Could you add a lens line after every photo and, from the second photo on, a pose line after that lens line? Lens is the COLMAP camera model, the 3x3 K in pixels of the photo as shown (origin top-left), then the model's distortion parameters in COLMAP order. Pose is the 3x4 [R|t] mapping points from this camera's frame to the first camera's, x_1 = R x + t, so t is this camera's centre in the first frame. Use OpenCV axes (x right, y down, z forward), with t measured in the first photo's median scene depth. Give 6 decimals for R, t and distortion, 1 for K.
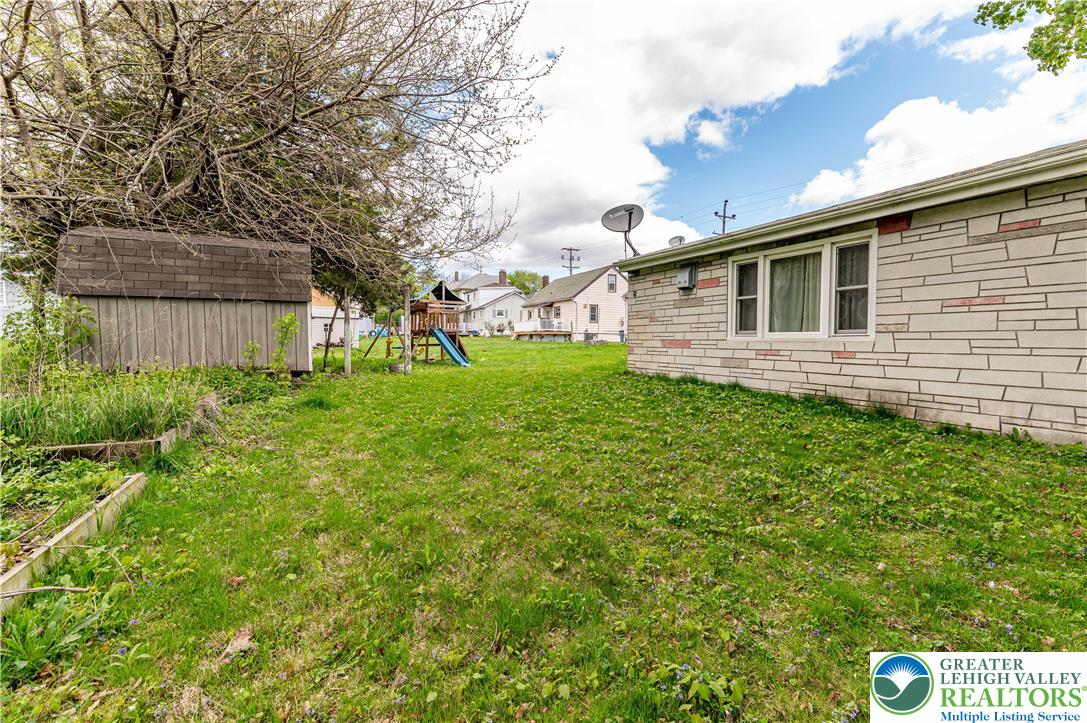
lens RADIAL K [[469.5, 0, 543.3], [0, 469.5, 361.5], [0, 0, 1]] dist [-0.002013, -0.000315]
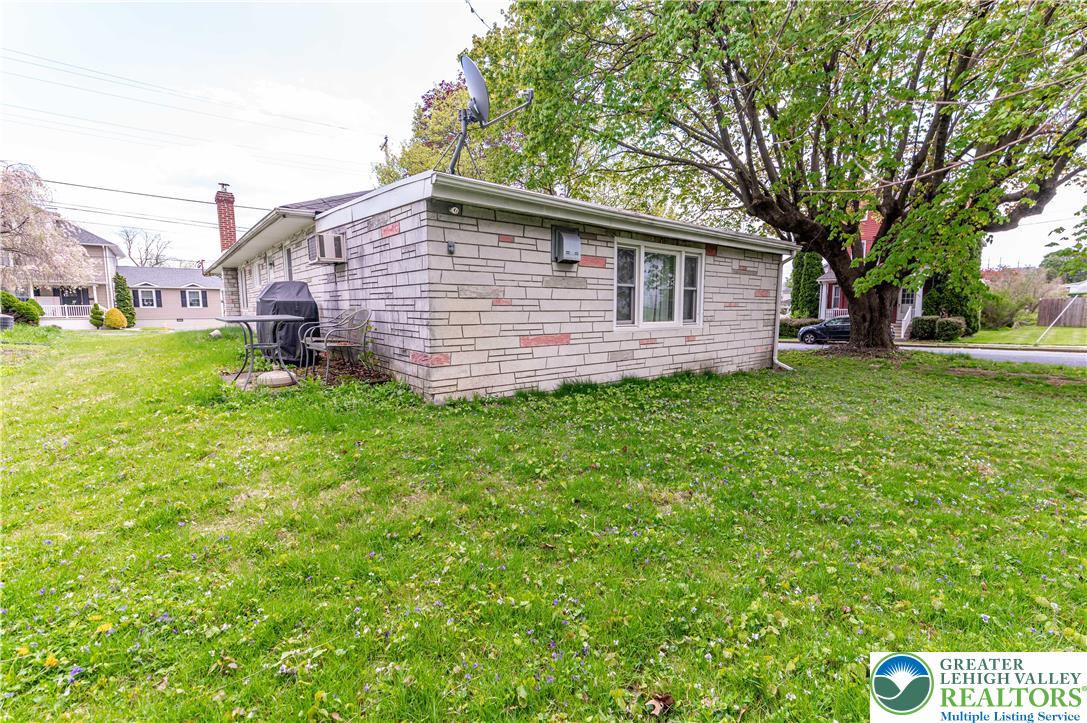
lens RADIAL K [[469.5, 0, 543.1], [0, 469.5, 362.1], [0, 0, 1]] dist [-0.002013, -0.000315]
pose [[-0.245740, -0.099298, 0.964236, -0.440235], [0.055631, 0.991655, 0.116299, -0.099643], [-0.967738, 0.082221, -0.238165, 1.361699]]
